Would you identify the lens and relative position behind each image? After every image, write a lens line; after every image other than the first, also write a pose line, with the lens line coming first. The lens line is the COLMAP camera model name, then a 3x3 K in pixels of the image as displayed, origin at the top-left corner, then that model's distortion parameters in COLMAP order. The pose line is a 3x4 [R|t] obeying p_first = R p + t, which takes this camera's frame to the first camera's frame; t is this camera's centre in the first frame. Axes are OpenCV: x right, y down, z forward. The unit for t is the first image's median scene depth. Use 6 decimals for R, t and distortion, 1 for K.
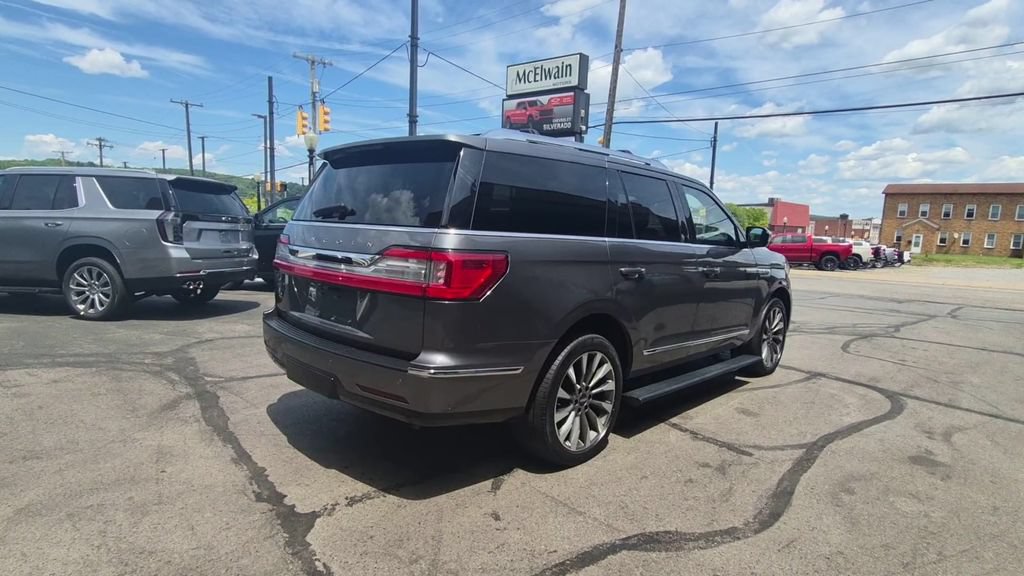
lens RADIAL K [[550.9, 0, 509.4], [0, 550.9, 293.8], [0, 0, 1]] dist [0.003316, -0.000348]
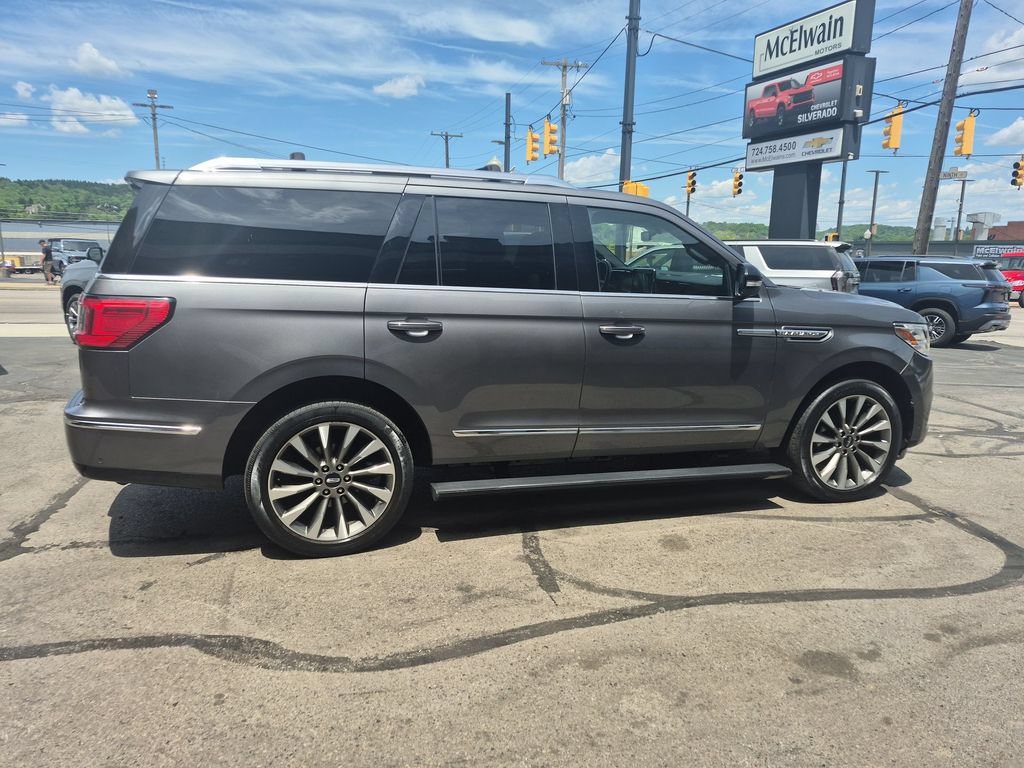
lens RADIAL K [[711.5, 0, 497.0], [0, 711.5, 375.3], [0, 0, 1]] dist [0.053940, -0.043035]
pose [[0.879399, 0.056048, -0.472774, 0.735764], [-0.043537, 0.998353, 0.037372, -0.013382], [0.474090, -0.012281, 0.880391, 0.153493]]
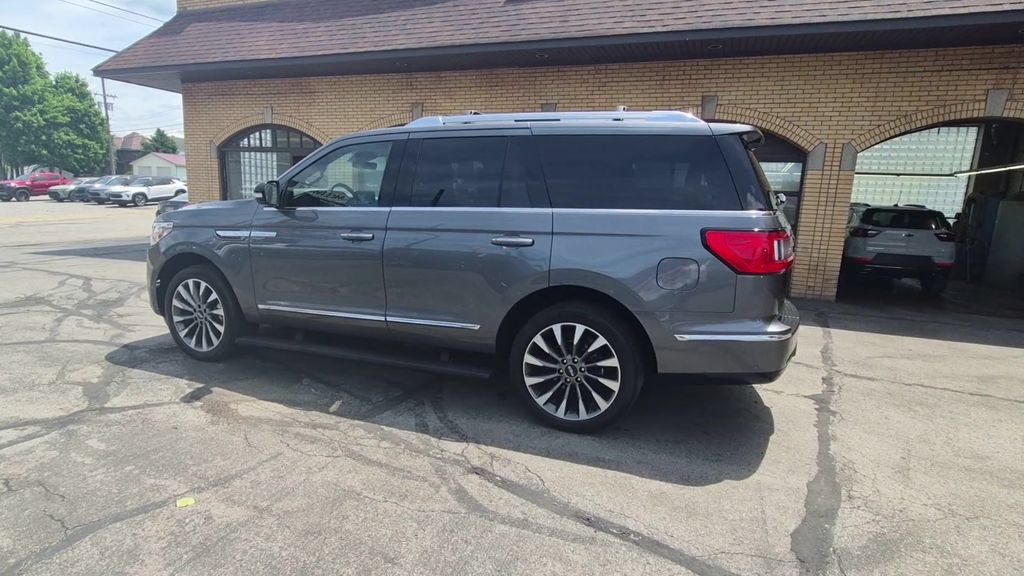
lens RADIAL K [[550.9, 0, 502.8], [0, 550.9, 294.6], [0, 0, 1]] dist [0.003316, -0.000348]
pose [[-0.357742, -0.211026, 0.909664, -0.986783], [0.072252, 0.964956, 0.252267, -0.239330], [-0.931021, 0.155972, -0.329958, 1.592249]]
